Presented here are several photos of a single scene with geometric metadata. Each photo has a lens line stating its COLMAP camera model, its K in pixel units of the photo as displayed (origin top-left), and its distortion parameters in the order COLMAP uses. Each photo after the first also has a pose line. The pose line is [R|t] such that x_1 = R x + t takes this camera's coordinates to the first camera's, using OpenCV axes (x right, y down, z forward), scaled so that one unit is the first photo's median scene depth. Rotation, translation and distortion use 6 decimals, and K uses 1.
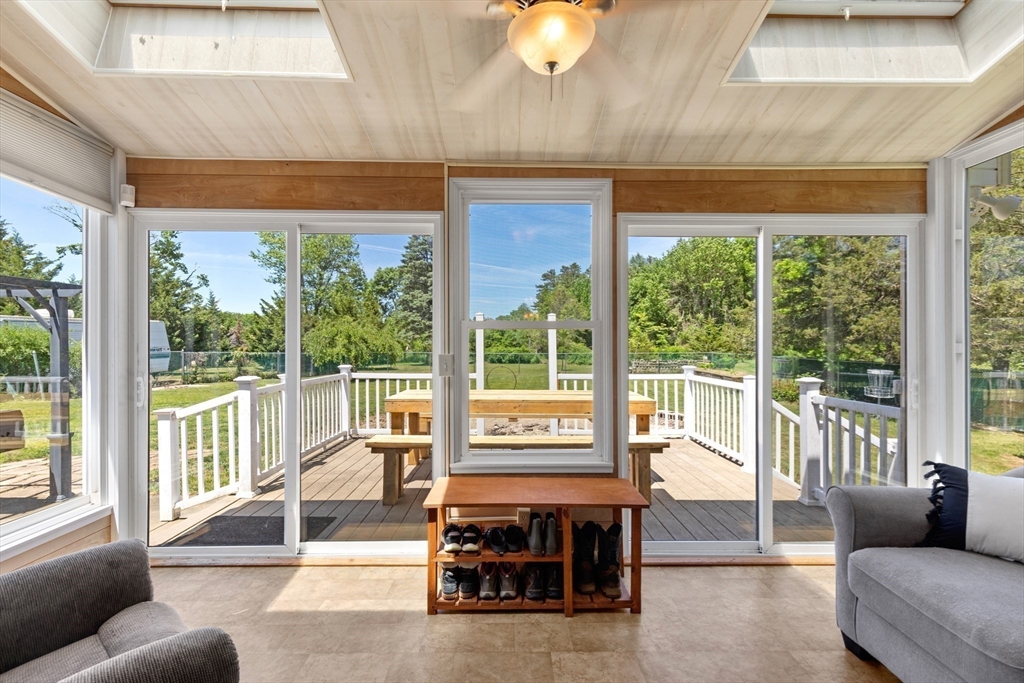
lens RADIAL K [[464.2, 0, 513.7], [0, 464.2, 341.9], [0, 0, 1]] dist [0.012106, -0.001894]
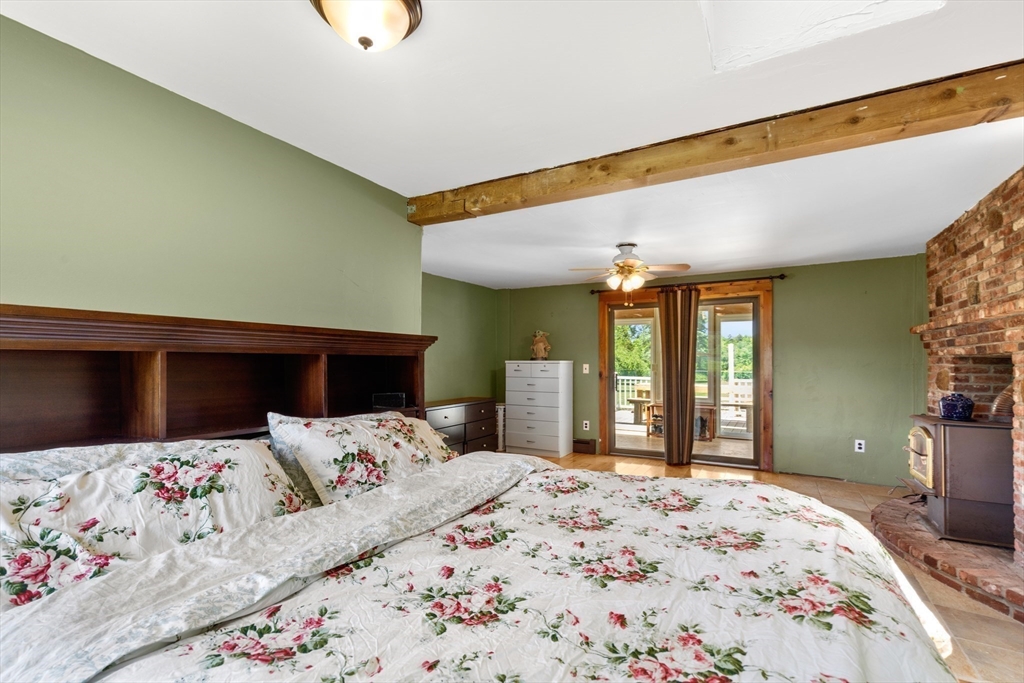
lens RADIAL K [[464.2, 0, 511.2], [0, 464.2, 349.8], [0, 0, 1]] dist [0.012106, -0.001894]
pose [[0.864045, -0.008268, -0.503347, 0.298303], [-0.004127, 0.999715, -0.023506, 0.005604], [0.503398, 0.022387, 0.863765, -1.090711]]
